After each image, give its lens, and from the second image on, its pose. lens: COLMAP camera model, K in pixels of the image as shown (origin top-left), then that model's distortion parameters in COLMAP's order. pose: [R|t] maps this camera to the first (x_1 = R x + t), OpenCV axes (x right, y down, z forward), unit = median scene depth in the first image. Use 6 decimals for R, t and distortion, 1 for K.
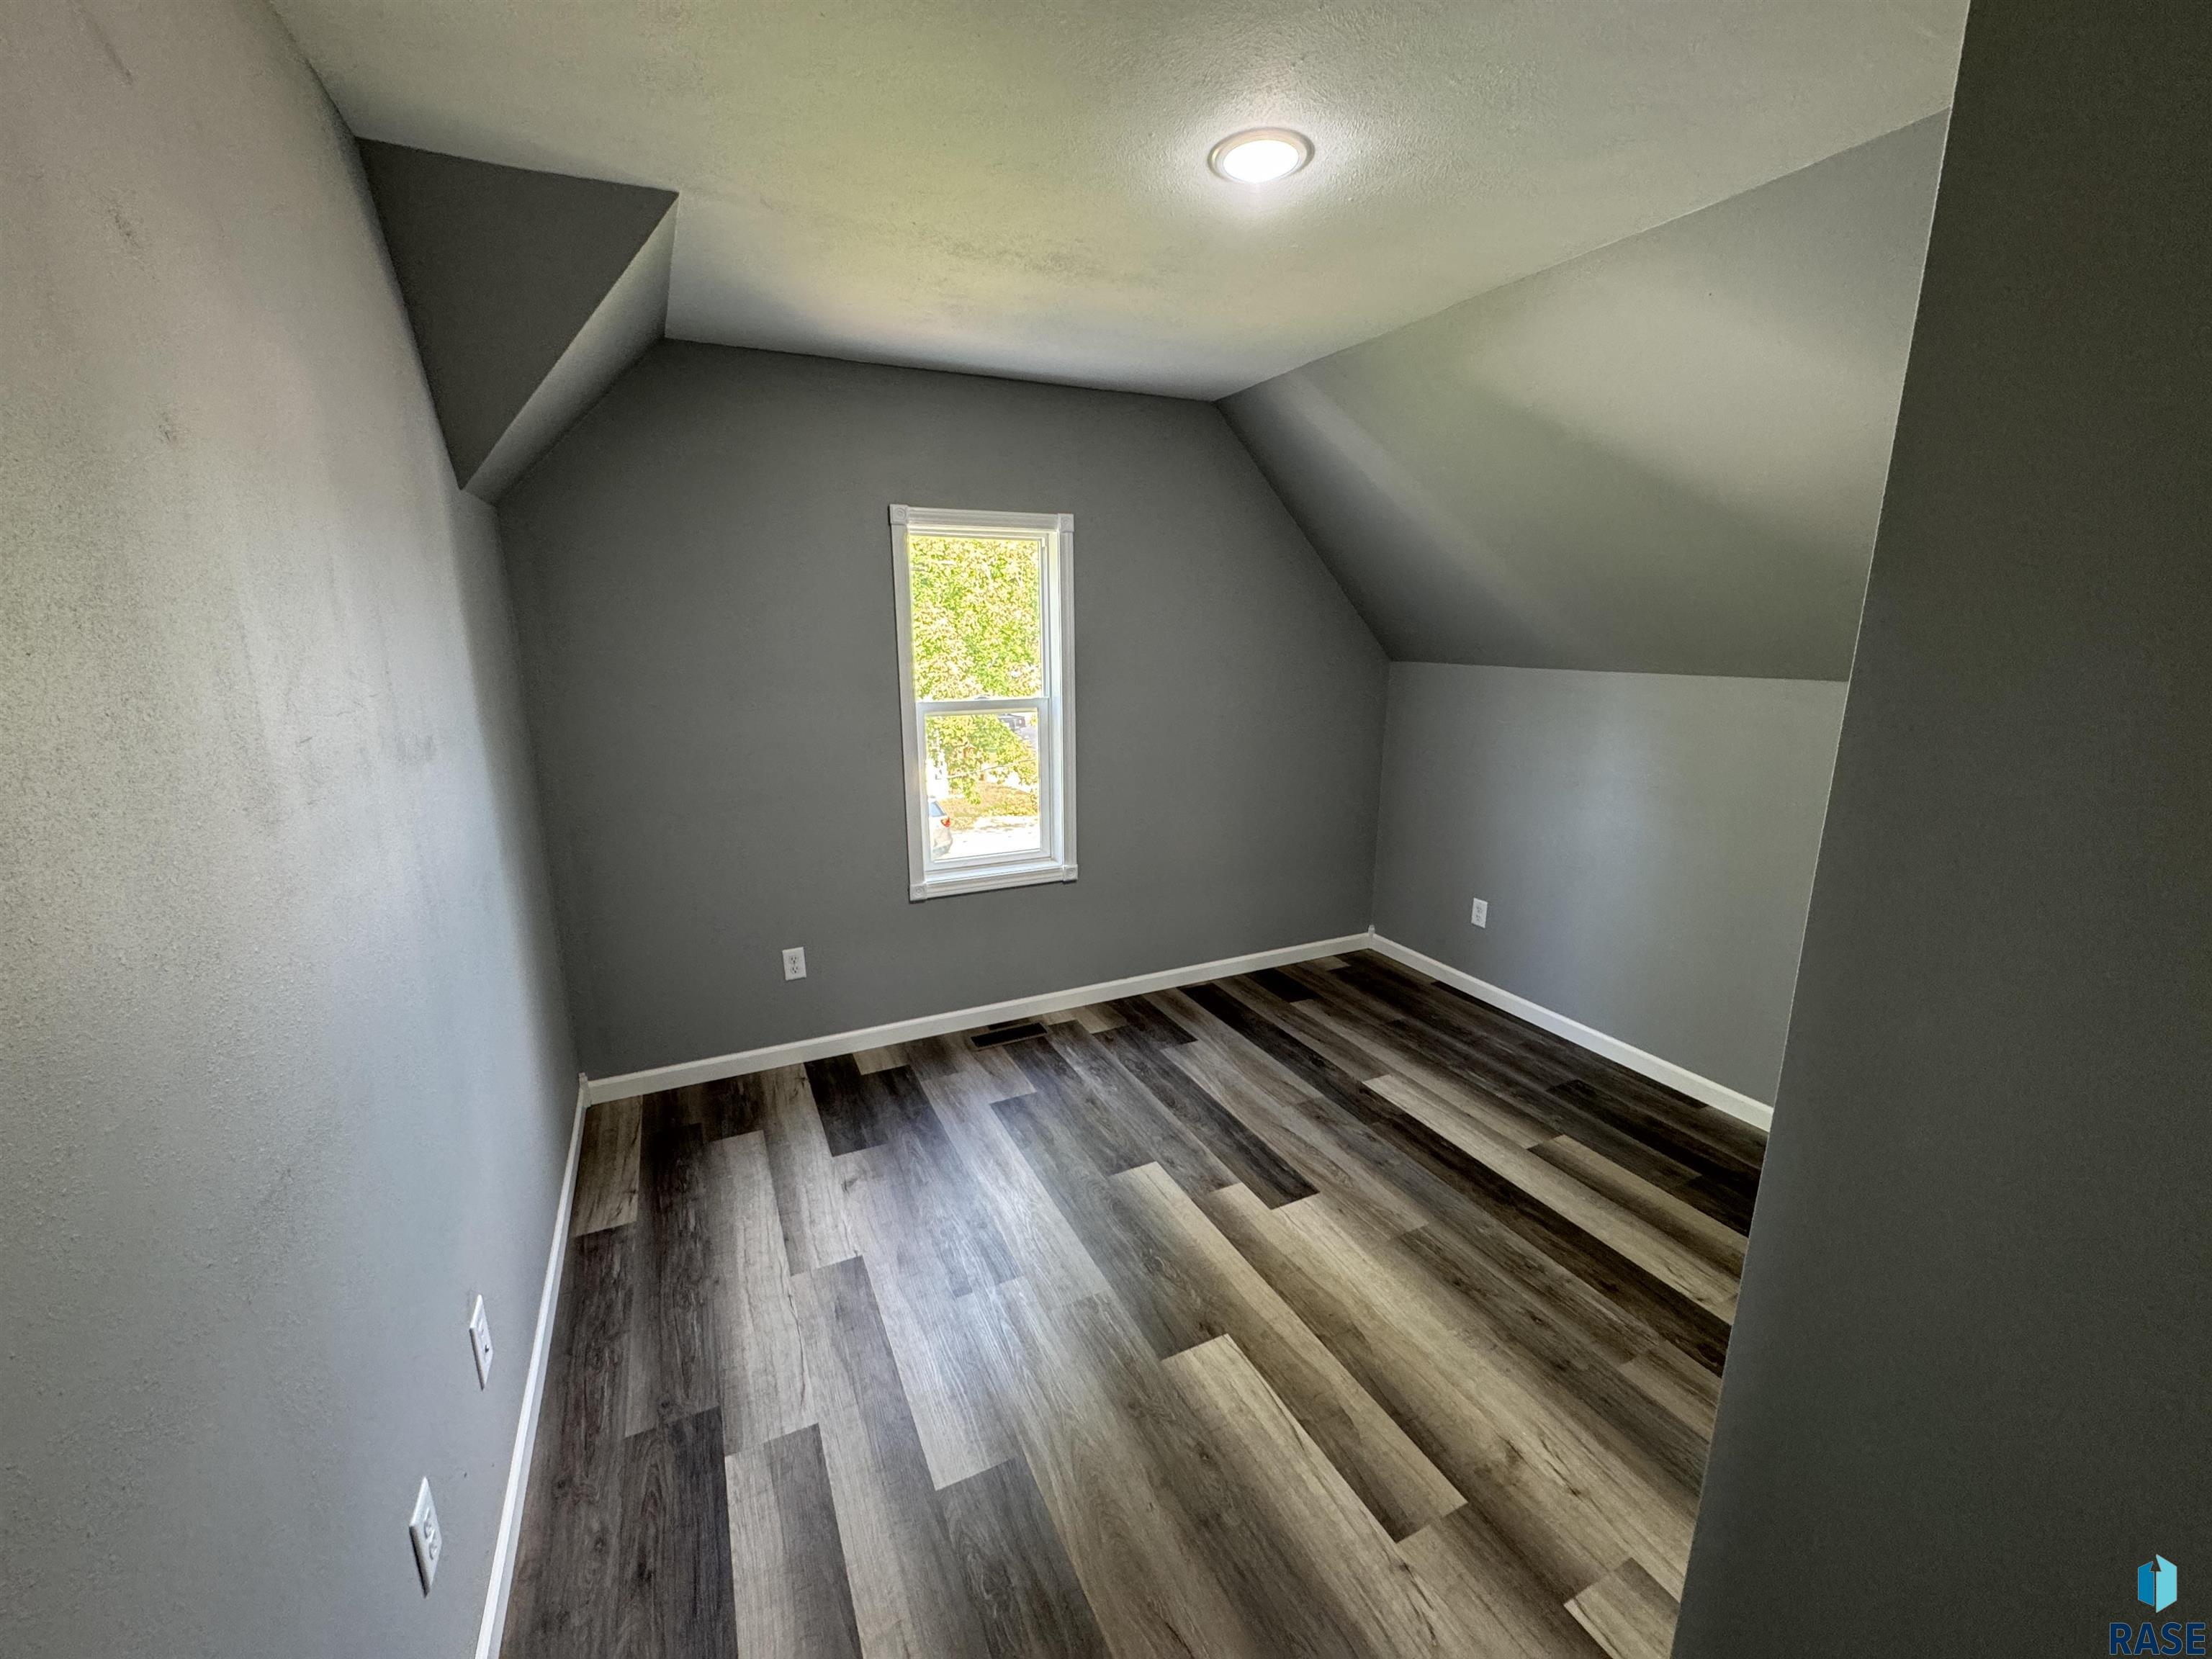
lens RADIAL K [[868.6, 0, 1099.3], [0, 868.6, 821.7], [0, 0, 1]] dist [0.000413, 0.000032]
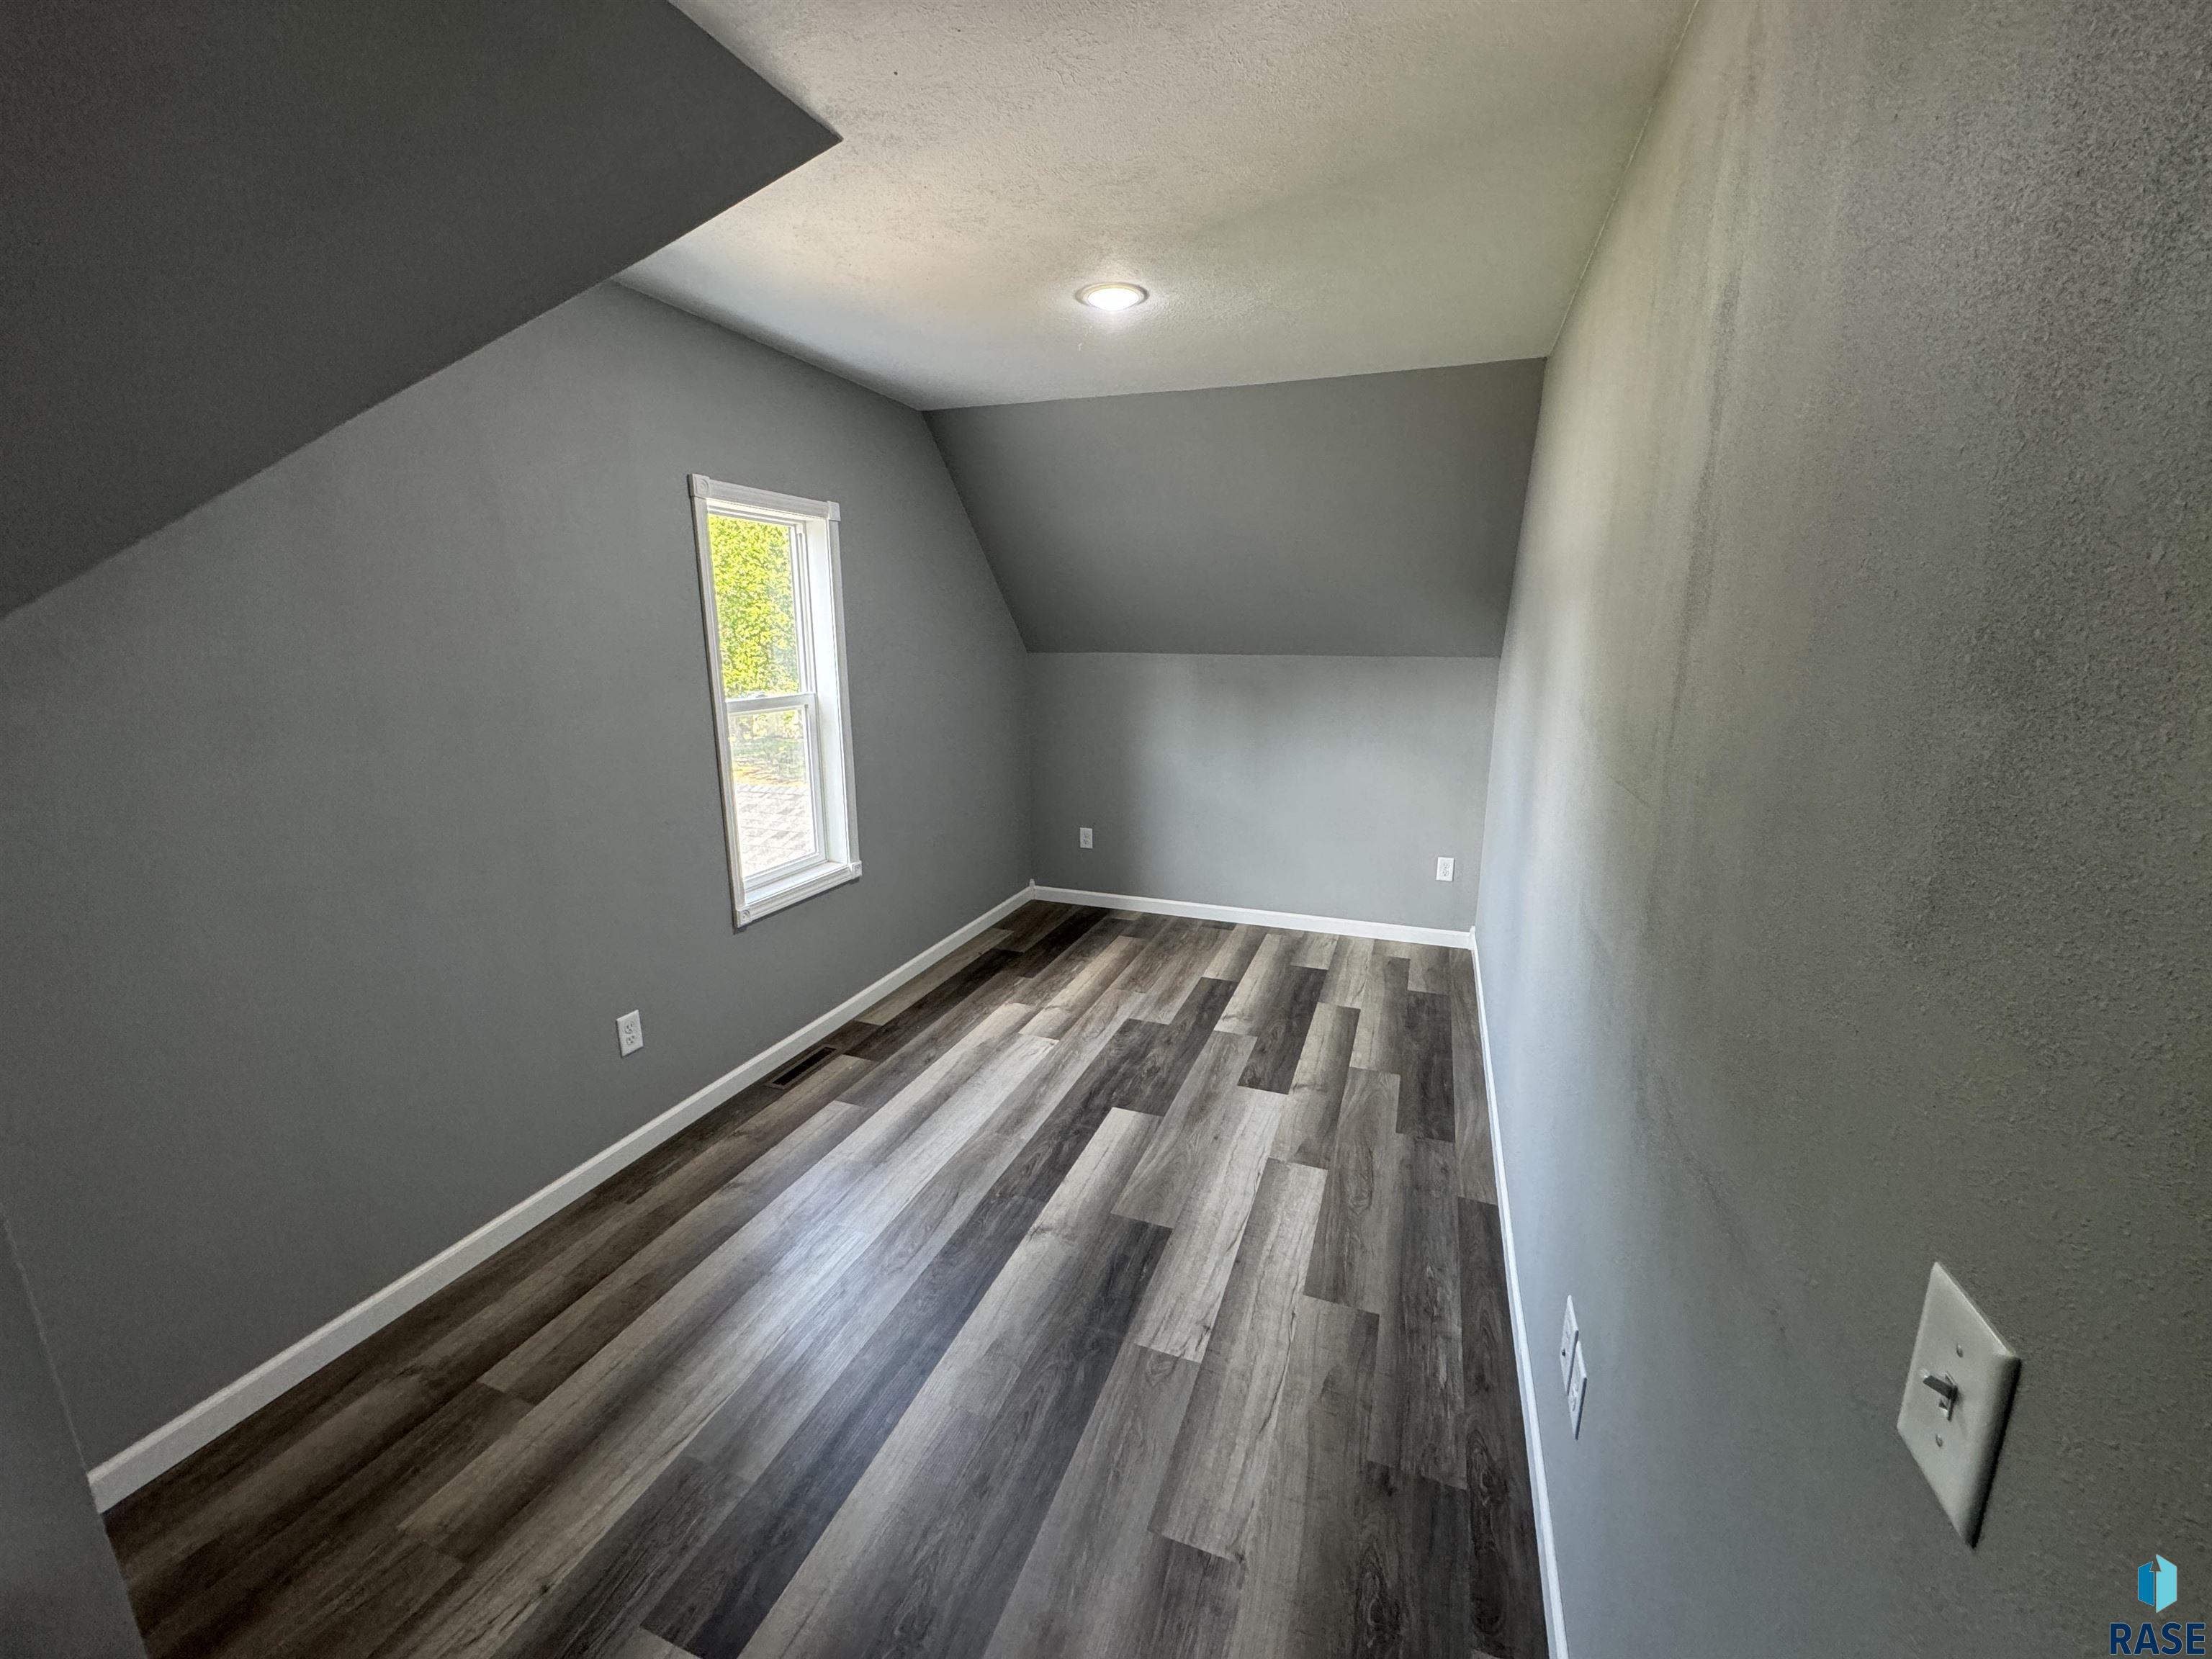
lens RADIAL K [[882.4, 0, 1106.0], [0, 882.4, 829.5], [0, 0, 1]] dist [0.000966, 0.000059]
pose [[0.708153, -0.148795, 0.690202, -0.548102], [0.145875, 0.987284, 0.063171, -0.009335], [-0.690825, 0.055949, 0.720854, 0.089774]]
